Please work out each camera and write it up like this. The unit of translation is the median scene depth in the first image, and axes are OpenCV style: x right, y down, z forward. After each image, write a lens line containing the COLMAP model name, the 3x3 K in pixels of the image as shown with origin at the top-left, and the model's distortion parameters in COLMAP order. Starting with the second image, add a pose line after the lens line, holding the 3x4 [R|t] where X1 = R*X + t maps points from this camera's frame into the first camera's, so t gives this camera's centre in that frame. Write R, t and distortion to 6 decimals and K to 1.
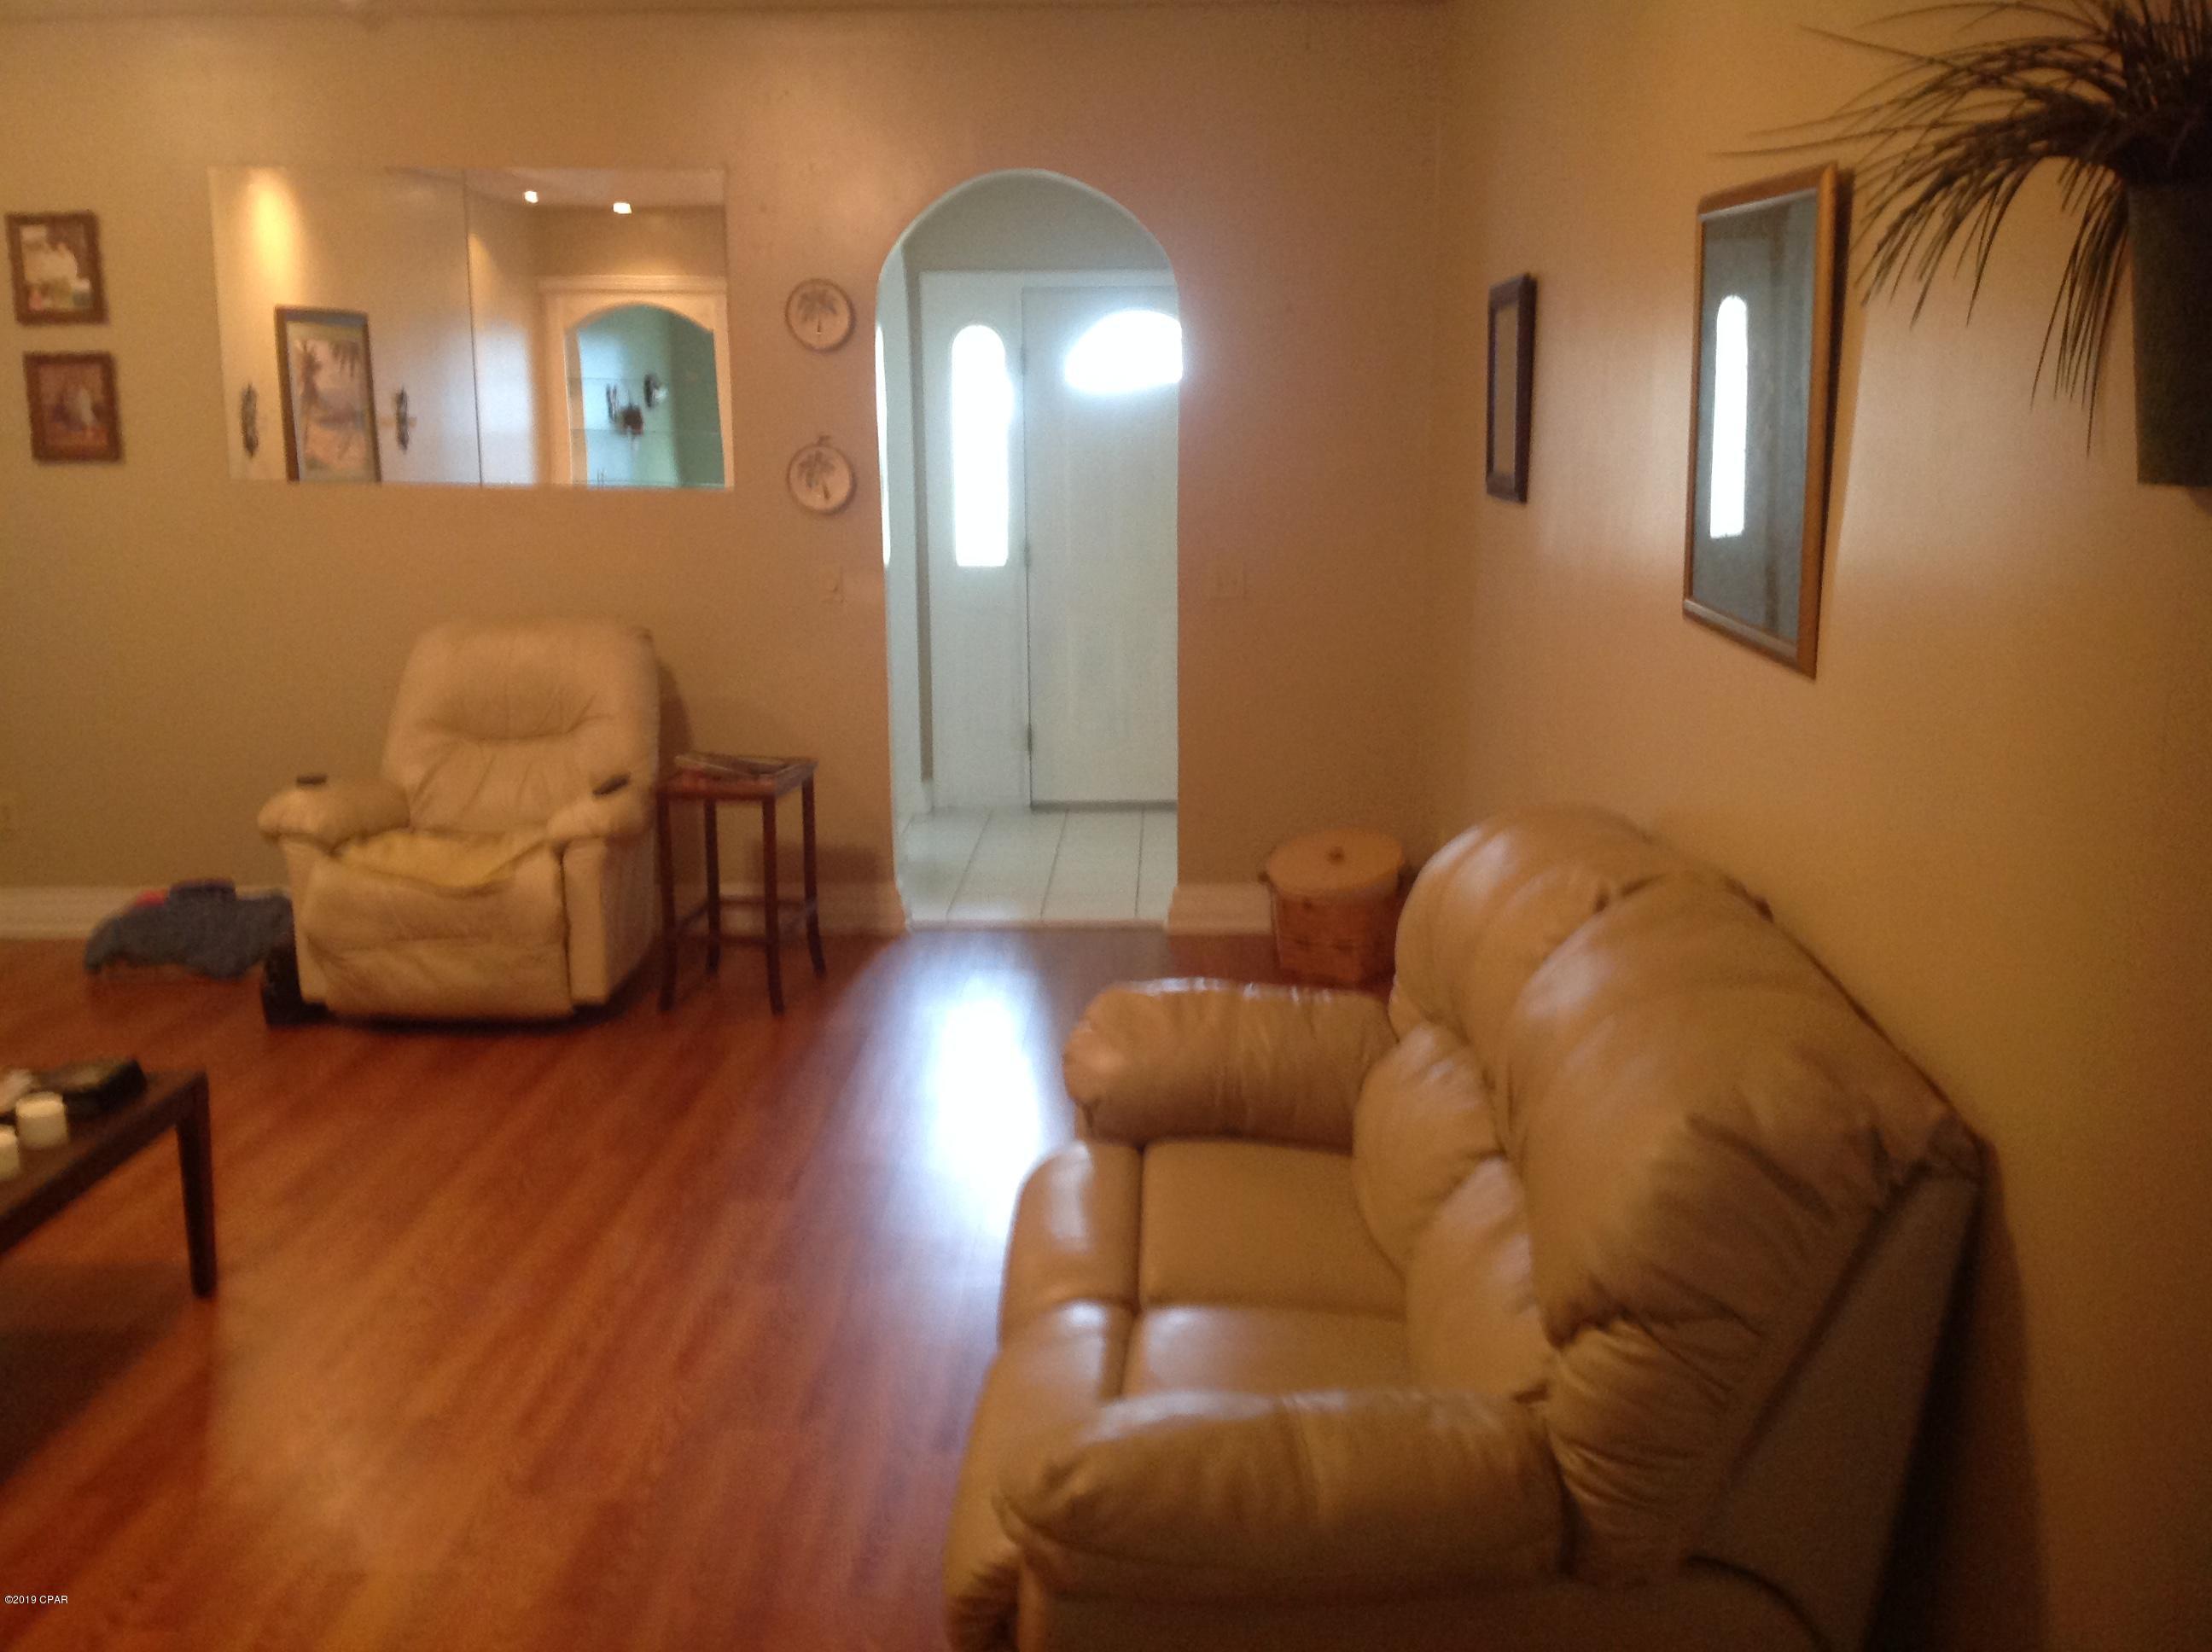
lens RADIAL K [[2242.6, 0, 1136.2], [0, 2242.6, 731.9], [0, 0, 1]] dist [0.280240, -0.774409]
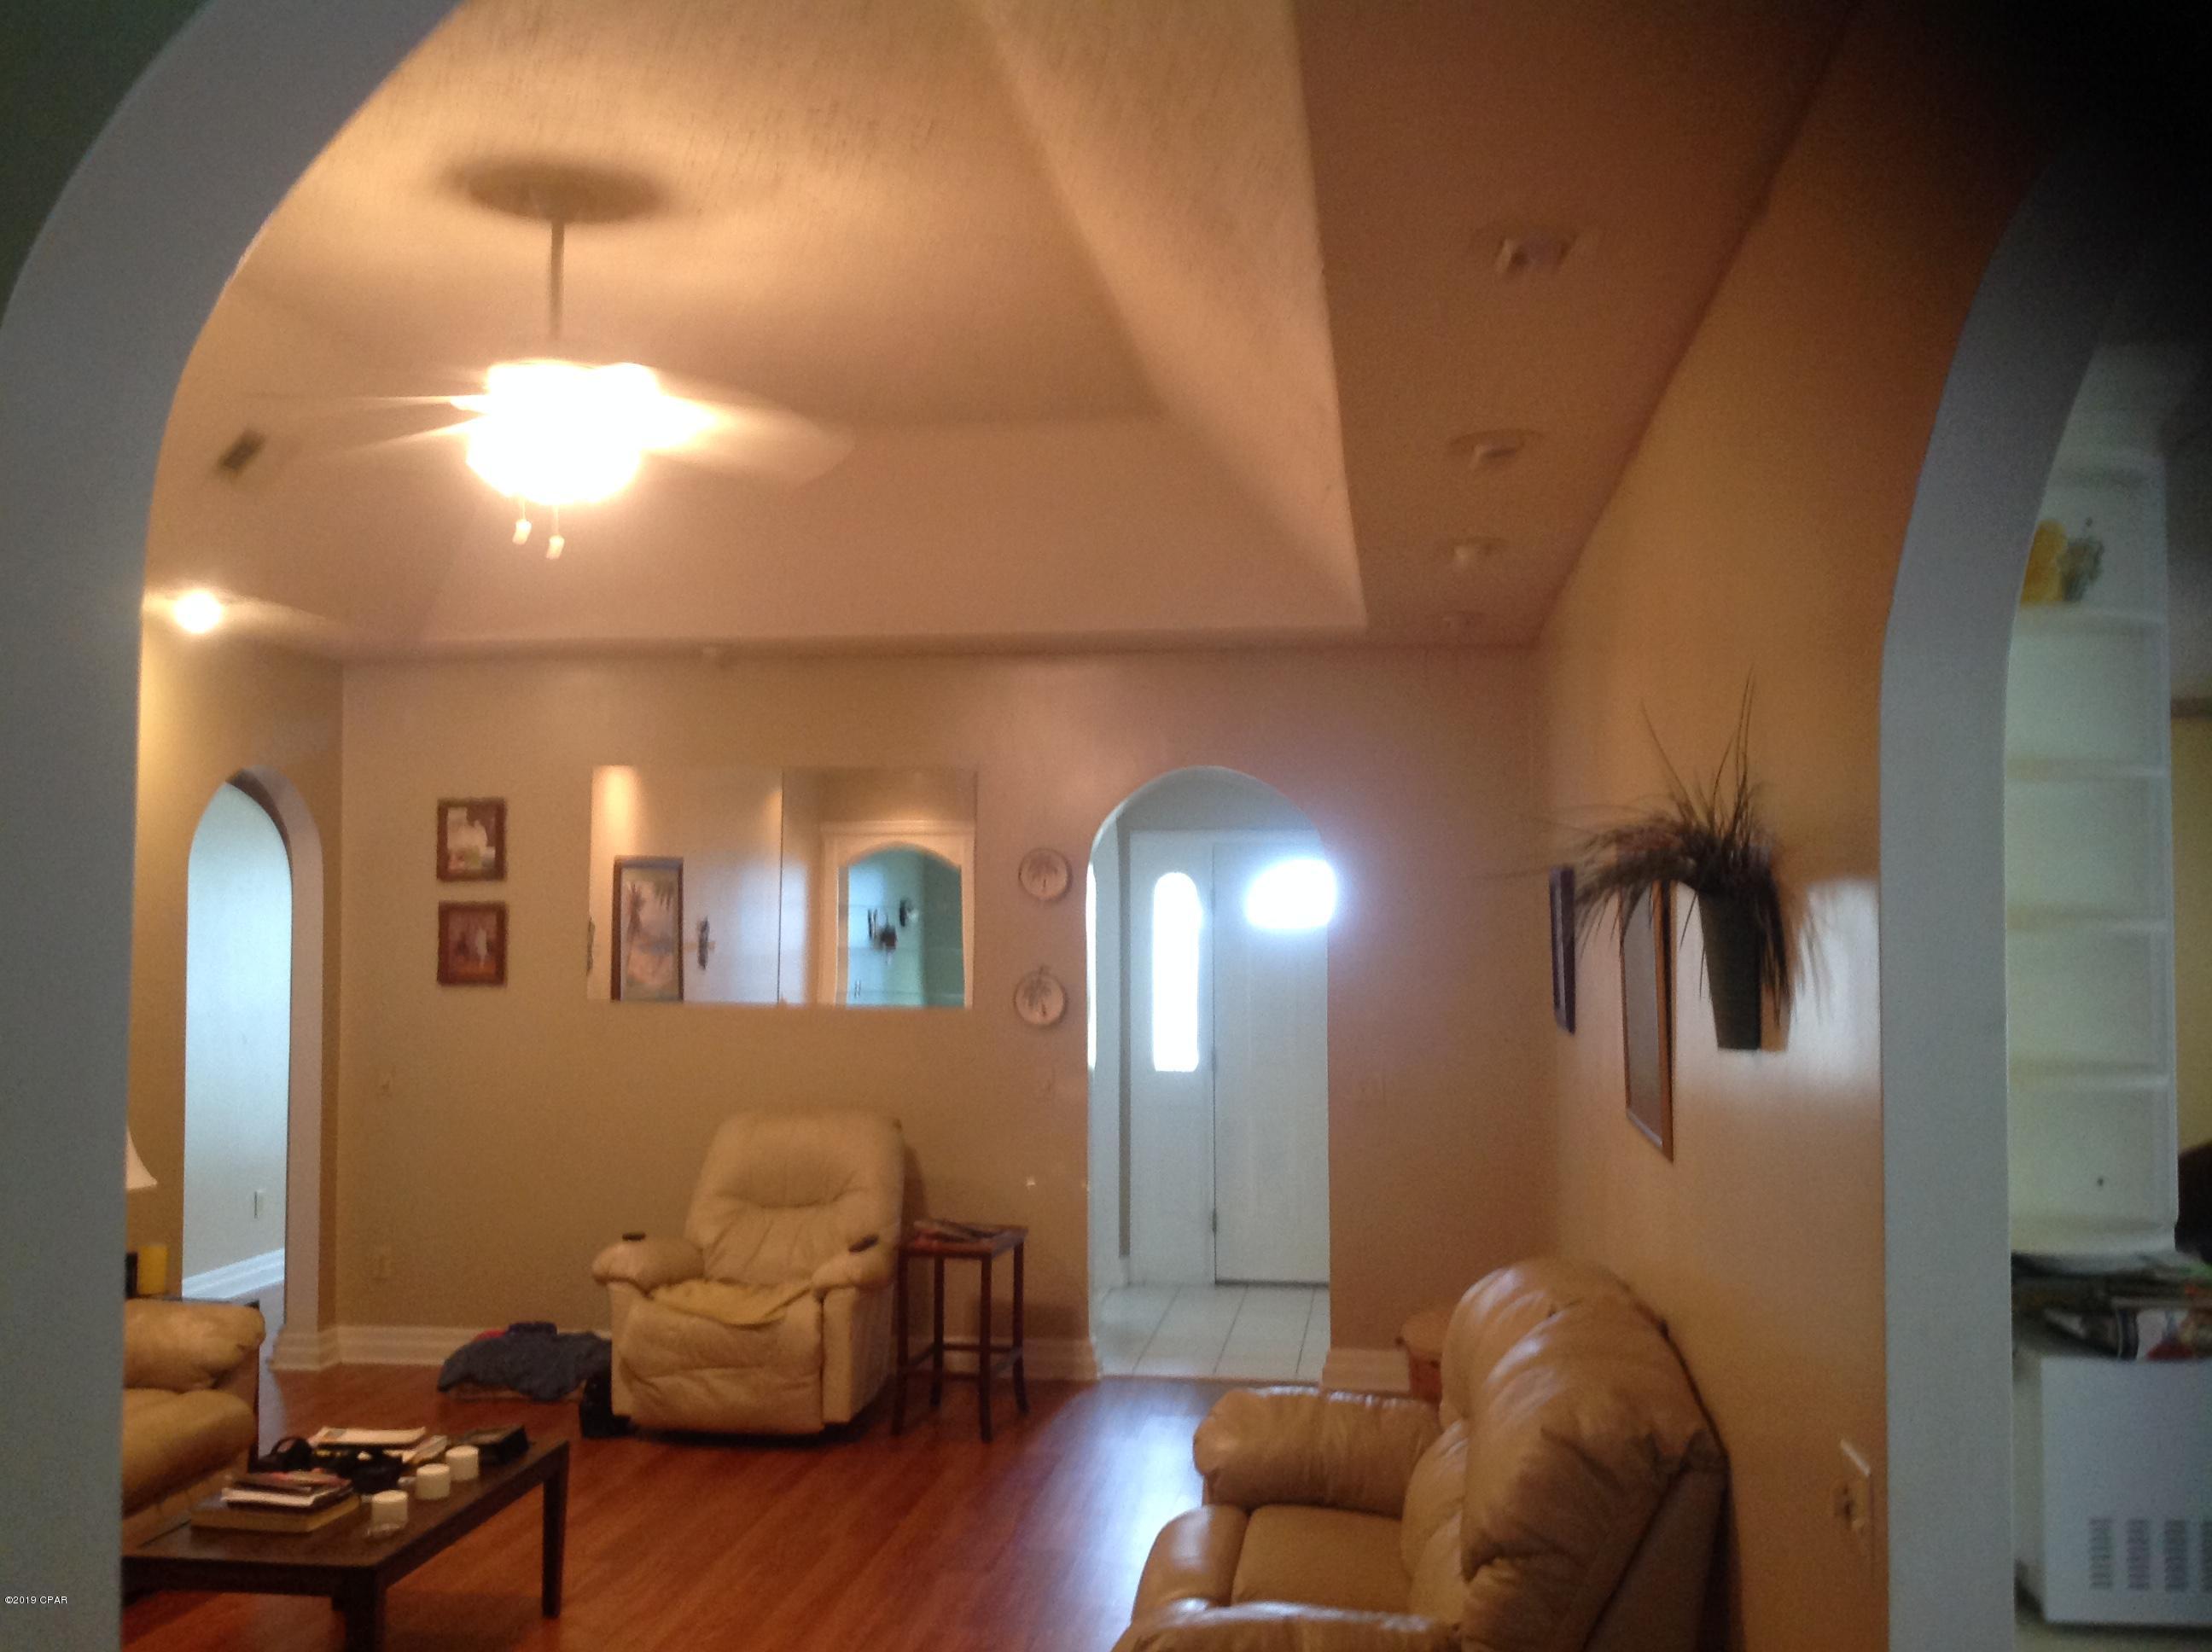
lens RADIAL K [[2241.8, 0, 1295.5], [0, 2241.8, 825.6], [0, 0, 1]] dist [0.094611, 0.004268]
pose [[0.999383, 0.012524, -0.032820, 0.045738], [-0.018231, 0.983526, -0.179843, 0.015996], [0.030027, 0.180330, 0.983148, -0.261490]]
